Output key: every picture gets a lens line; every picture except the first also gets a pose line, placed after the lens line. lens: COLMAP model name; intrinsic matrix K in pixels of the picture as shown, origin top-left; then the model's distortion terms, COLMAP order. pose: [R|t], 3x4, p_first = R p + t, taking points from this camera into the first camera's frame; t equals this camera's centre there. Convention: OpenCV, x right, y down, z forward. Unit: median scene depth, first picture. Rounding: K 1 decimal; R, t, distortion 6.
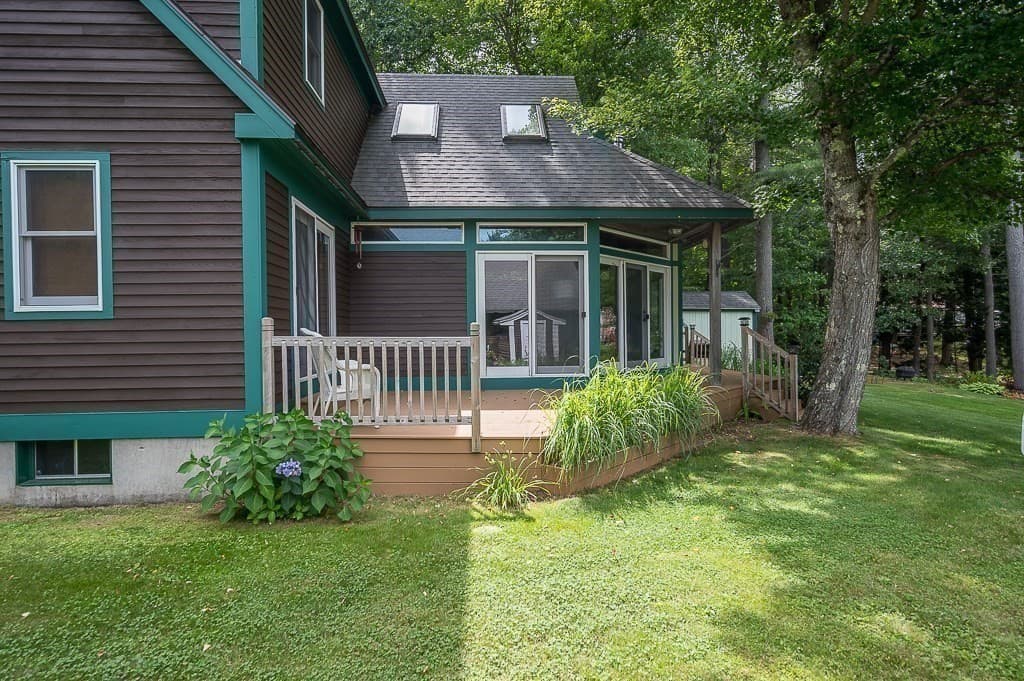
lens RADIAL K [[584.7, 0, 509.7], [0, 584.7, 347.5], [0, 0, 1]] dist [-0.000135, -0.000448]
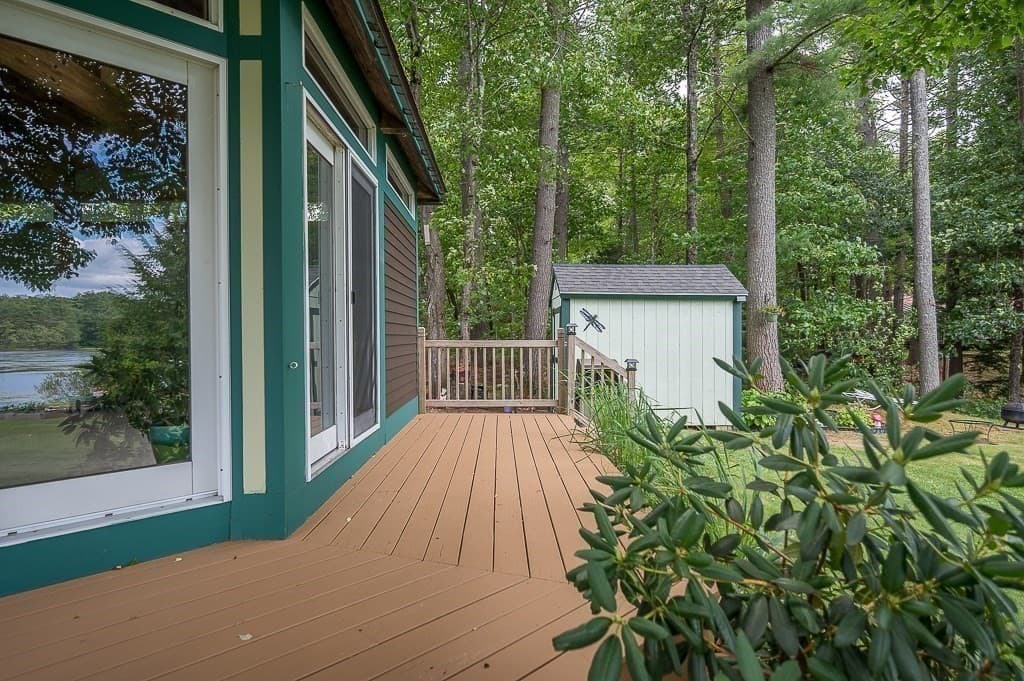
lens RADIAL K [[584.7, 0, 509.7], [0, 584.7, 347.5], [0, 0, 1]] dist [-0.000135, -0.000448]
pose [[0.998980, 0.002387, -0.045097, 0.226556], [-0.002891, 0.999934, -0.011109, -0.012517], [0.045068, 0.011228, 0.998921, 0.442431]]
